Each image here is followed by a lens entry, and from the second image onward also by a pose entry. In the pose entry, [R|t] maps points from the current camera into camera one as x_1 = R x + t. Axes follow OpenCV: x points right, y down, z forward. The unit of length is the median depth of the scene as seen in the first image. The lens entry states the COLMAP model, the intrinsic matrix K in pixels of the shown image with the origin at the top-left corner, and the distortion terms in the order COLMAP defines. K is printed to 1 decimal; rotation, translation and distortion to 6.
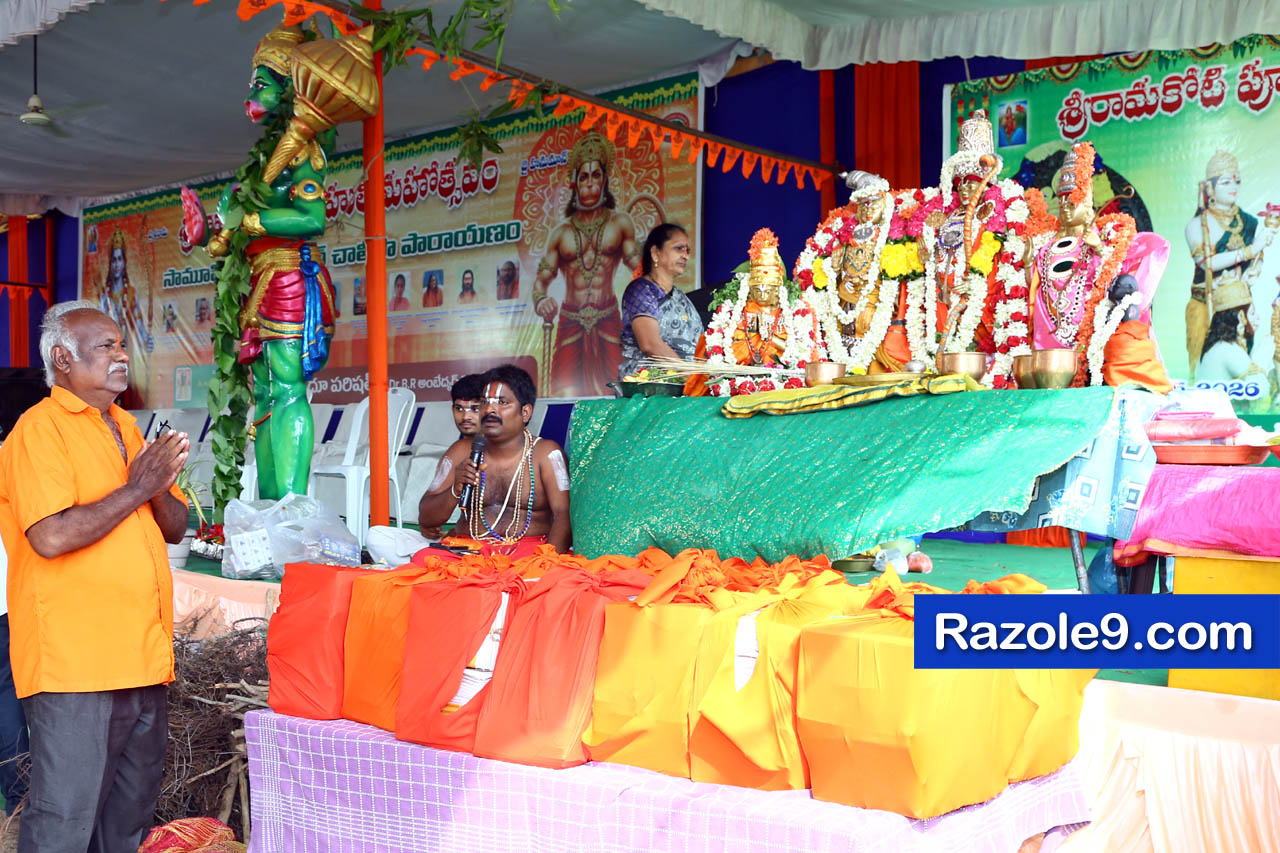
lens RADIAL K [[1365.3, 0, 528.1], [0, 1365.3, 547.5], [0, 0, 1]] dist [-0.081113, 0.095523]
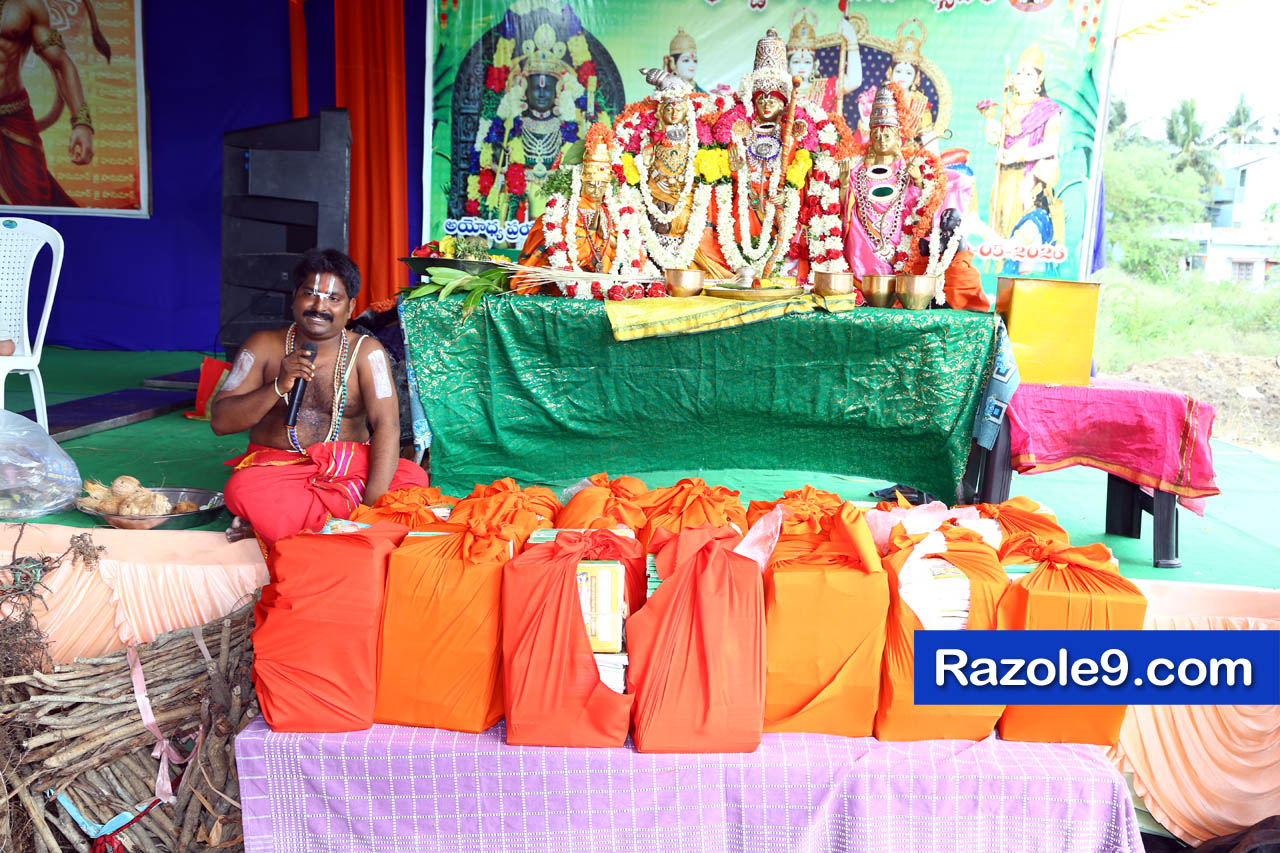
lens RADIAL K [[1285.1, 0, 642.8], [0, 1285.1, 413.5], [0, 0, 1]] dist [-0.006451, 0.140644]
pose [[0.777812, -0.063620, 0.625269, -0.221343], [0.015444, 0.996498, 0.082180, -0.056455], [-0.628307, -0.054264, 0.776070, 0.136296]]
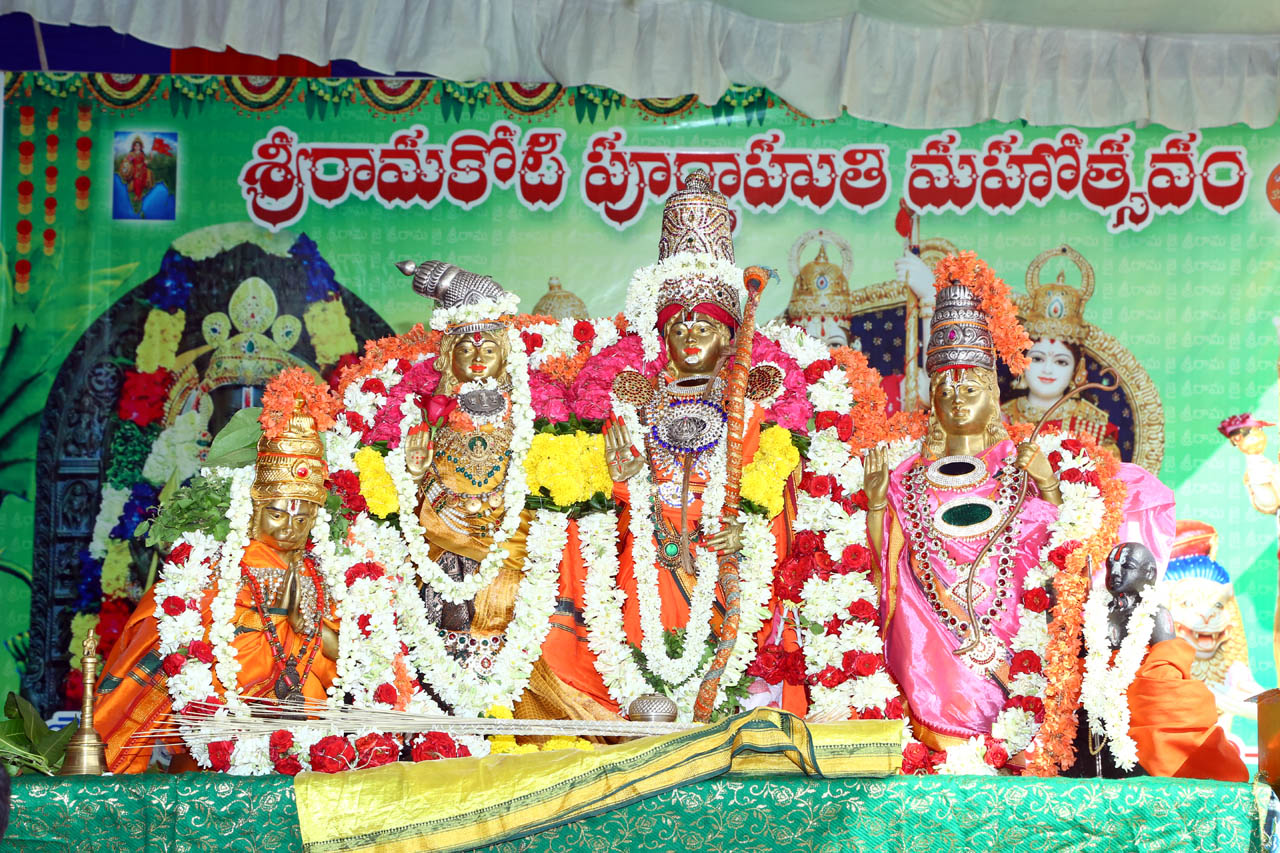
lens RADIAL K [[2854.2, 0, 635.5], [0, 2854.2, 412.9], [0, 0, 1]] dist [0.391811, 0.228056]
pose [[0.758320, 0.093618, 0.645125, -0.178321], [0.046037, 0.979472, -0.196252, -0.023275], [-0.650255, 0.178521, 0.738443, 0.152351]]
